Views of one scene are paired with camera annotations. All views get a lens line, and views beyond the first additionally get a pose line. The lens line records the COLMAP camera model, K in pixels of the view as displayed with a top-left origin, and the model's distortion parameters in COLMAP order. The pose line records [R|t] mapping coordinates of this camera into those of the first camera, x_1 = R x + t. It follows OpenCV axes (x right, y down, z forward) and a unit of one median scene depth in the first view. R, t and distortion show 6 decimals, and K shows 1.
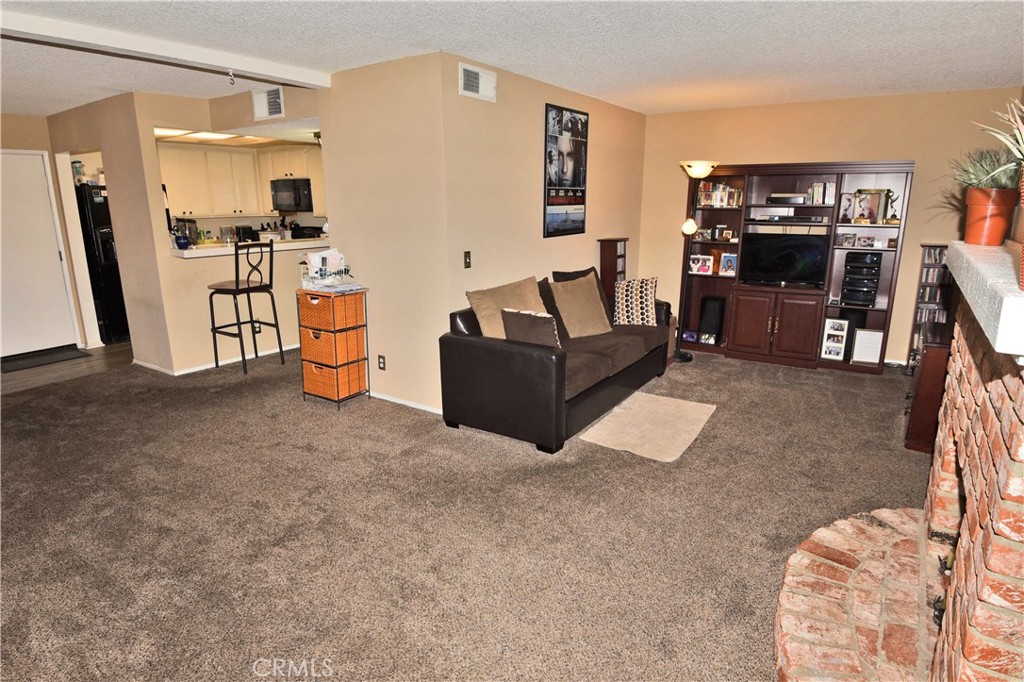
lens RADIAL K [[568.5, 0, 506.3], [0, 568.5, 345.7], [0, 0, 1]] dist [-0.017329, -0.018776]
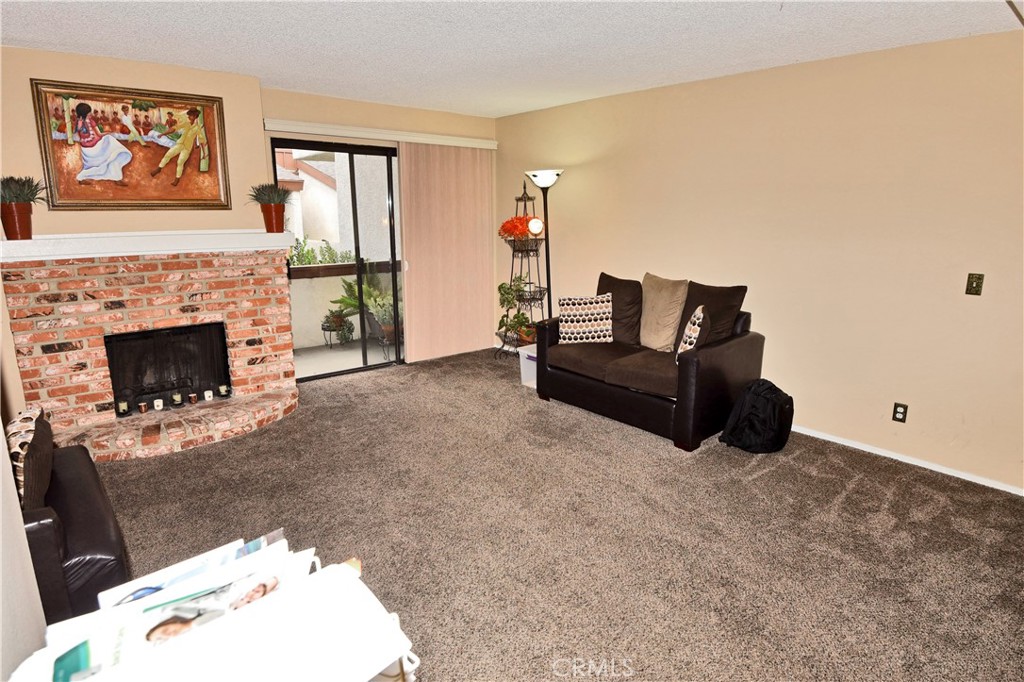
lens RADIAL K [[568.5, 0, 520.9], [0, 568.5, 349.7], [0, 0, 1]] dist [-0.017329, -0.018776]
pose [[-0.974229, -0.057513, 0.218103, -0.379838], [0.050653, 0.886465, 0.460016, -0.249393], [-0.219798, 0.459208, -0.860707, 0.984795]]
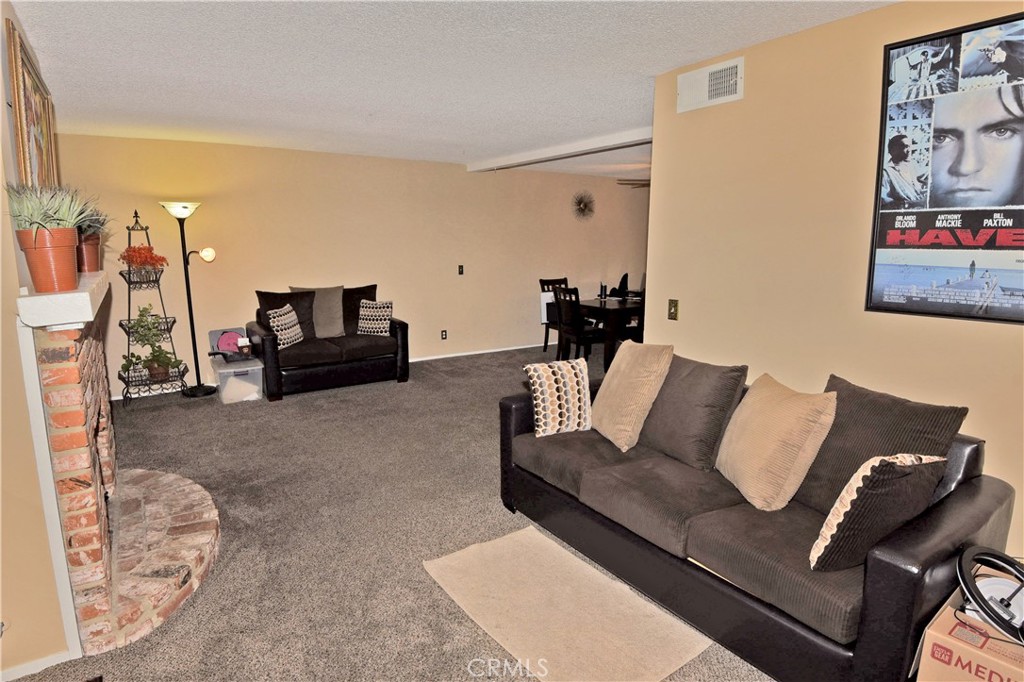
lens RADIAL K [[568.5, 0, 510.7], [0, 568.5, 343.1], [0, 0, 1]] dist [-0.017329, -0.018776]
pose [[-0.362324, 0.166688, -0.917026, 0.660256], [-0.225369, 0.939015, 0.259730, -0.227818], [0.904395, 0.300775, -0.302661, 0.899532]]
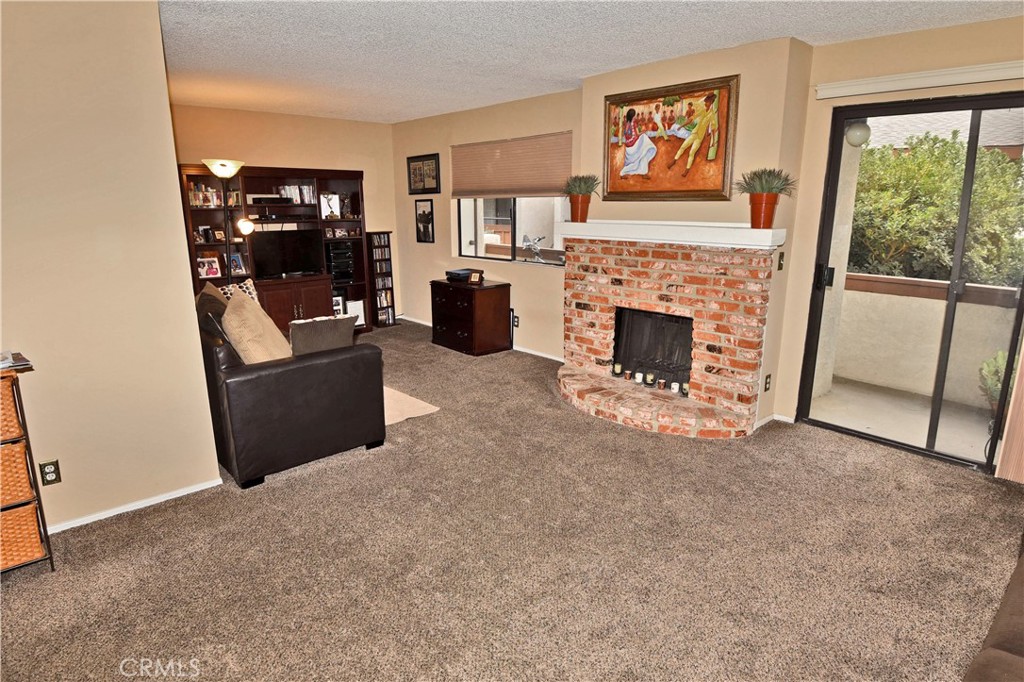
lens RADIAL K [[568.5, 0, 524.5], [0, 568.5, 352.1], [0, 0, 1]] dist [-0.017329, -0.018776]
pose [[0.208571, -0.239827, 0.948146, -0.595908], [0.233993, 0.953548, 0.189720, -0.078447], [-0.949603, 0.182289, 0.255001, 0.342804]]
